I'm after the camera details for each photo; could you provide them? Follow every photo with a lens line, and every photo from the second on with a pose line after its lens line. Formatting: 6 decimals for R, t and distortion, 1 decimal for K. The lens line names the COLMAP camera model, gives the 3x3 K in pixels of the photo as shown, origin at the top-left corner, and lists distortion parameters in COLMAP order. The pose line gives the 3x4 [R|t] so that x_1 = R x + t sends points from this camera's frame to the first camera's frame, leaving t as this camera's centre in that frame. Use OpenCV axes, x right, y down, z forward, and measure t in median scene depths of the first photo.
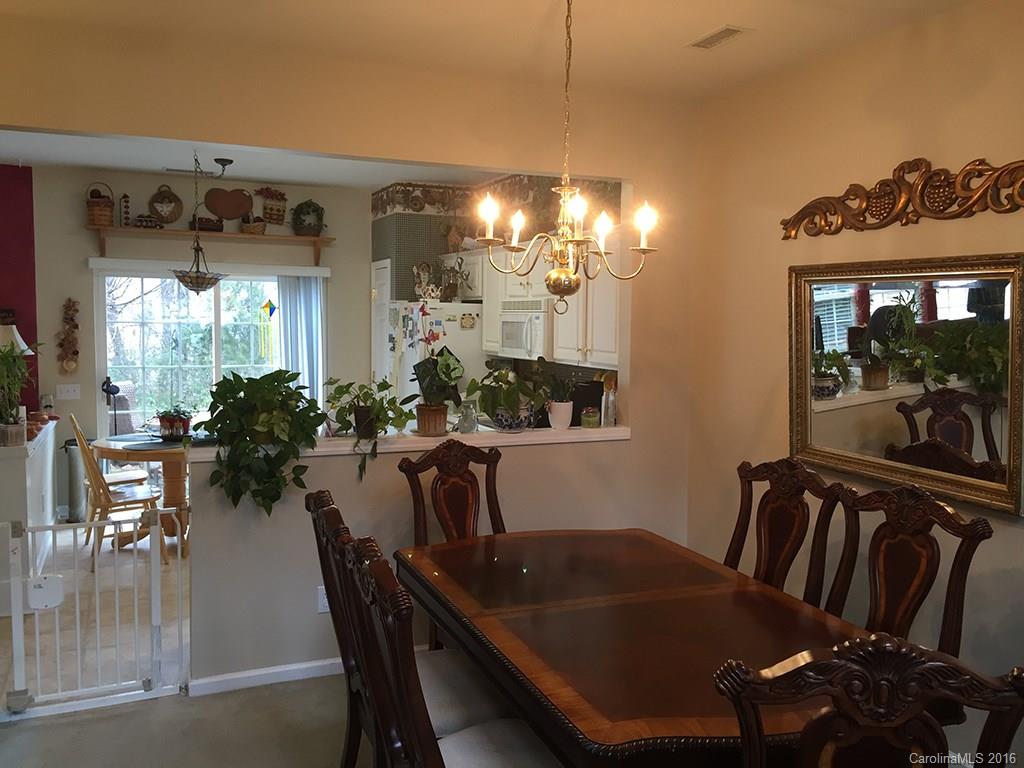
lens RADIAL K [[872.5, 0, 512.0], [0, 872.5, 384.0], [0, 0, 1]] dist [0.086828, -0.116492]
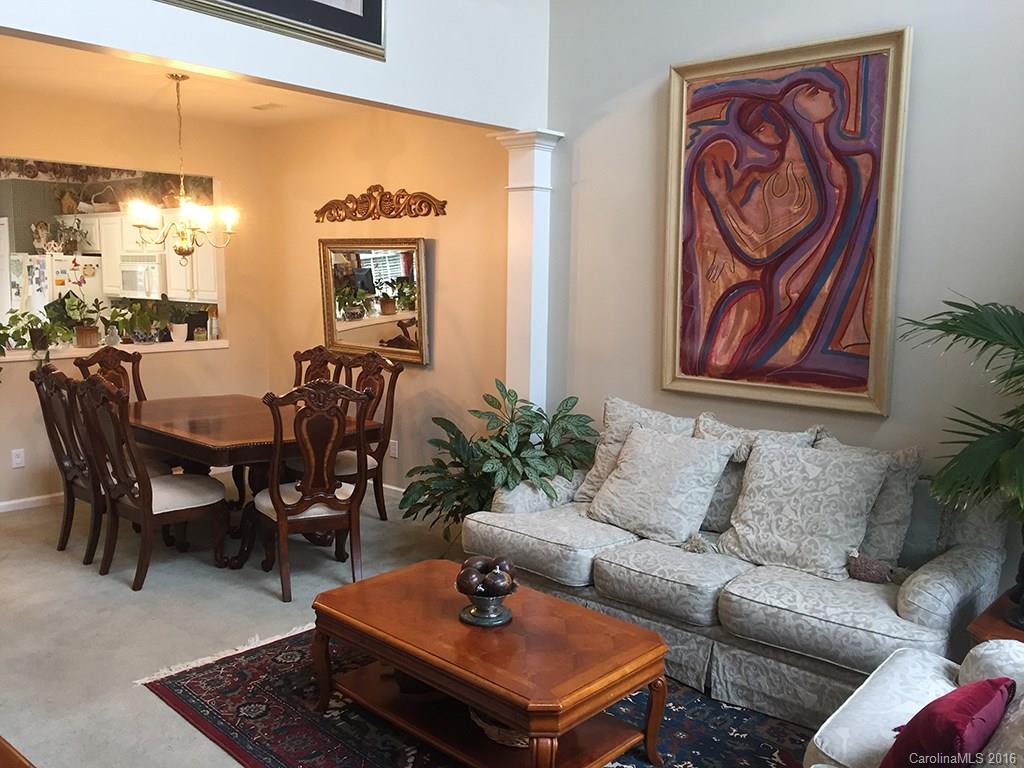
lens RADIAL K [[872.5, 0, 512.0], [0, 872.5, 384.0], [0, 0, 1]] dist [0.086828, -0.116492]
pose [[0.901839, -0.056673, 0.428340, -0.081921], [0.033045, 0.997504, 0.062405, 0.046878], [-0.430807, -0.042125, 0.901460, -0.615206]]
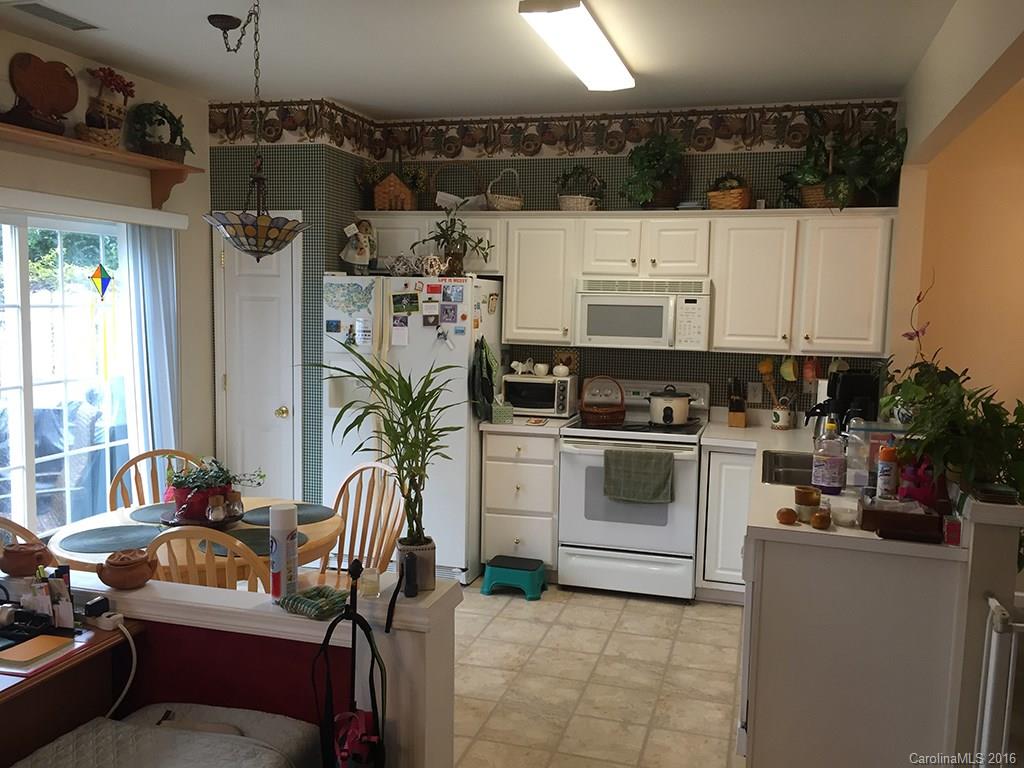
lens RADIAL K [[872.5, 0, 512.0], [0, 872.5, 384.0], [0, 0, 1]] dist [0.086828, -0.116492]
pose [[0.633203, -0.078239, 0.770021, -0.939314], [0.046151, 0.996924, 0.063343, -0.069289], [-0.772609, -0.004572, 0.634866, 0.702731]]
